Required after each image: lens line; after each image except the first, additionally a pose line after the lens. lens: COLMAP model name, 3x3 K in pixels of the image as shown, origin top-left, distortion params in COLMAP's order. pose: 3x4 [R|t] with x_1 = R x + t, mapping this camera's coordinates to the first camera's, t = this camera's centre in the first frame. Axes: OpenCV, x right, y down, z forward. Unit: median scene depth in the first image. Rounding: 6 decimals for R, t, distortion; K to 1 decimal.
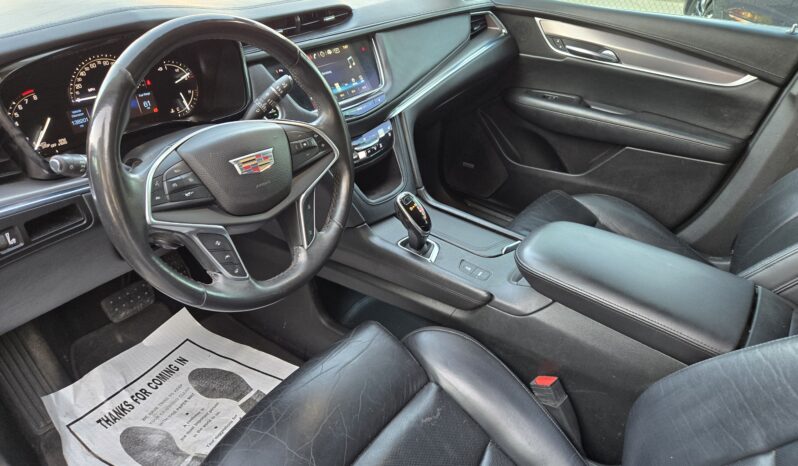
lens RADIAL K [[522.3, 0, 406.3], [0, 522.3, 232.9], [0, 0, 1]] dist [0.027469, -0.006883]
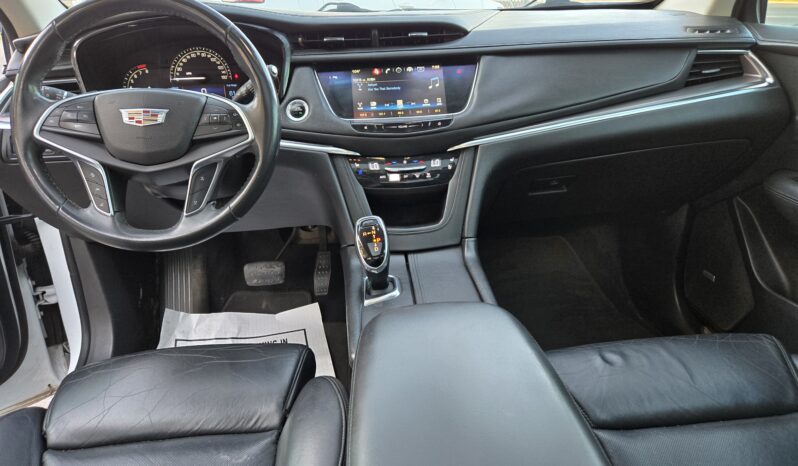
lens RADIAL K [[522.3, 0, 399.7], [0, 522.3, 240.0], [0, 0, 1]] dist [0.027469, -0.006883]
pose [[0.659224, 0.244438, -0.711108, 0.576193], [-0.352499, 0.935798, -0.005107, -0.047955], [0.664205, 0.254032, 0.703064, 0.405591]]
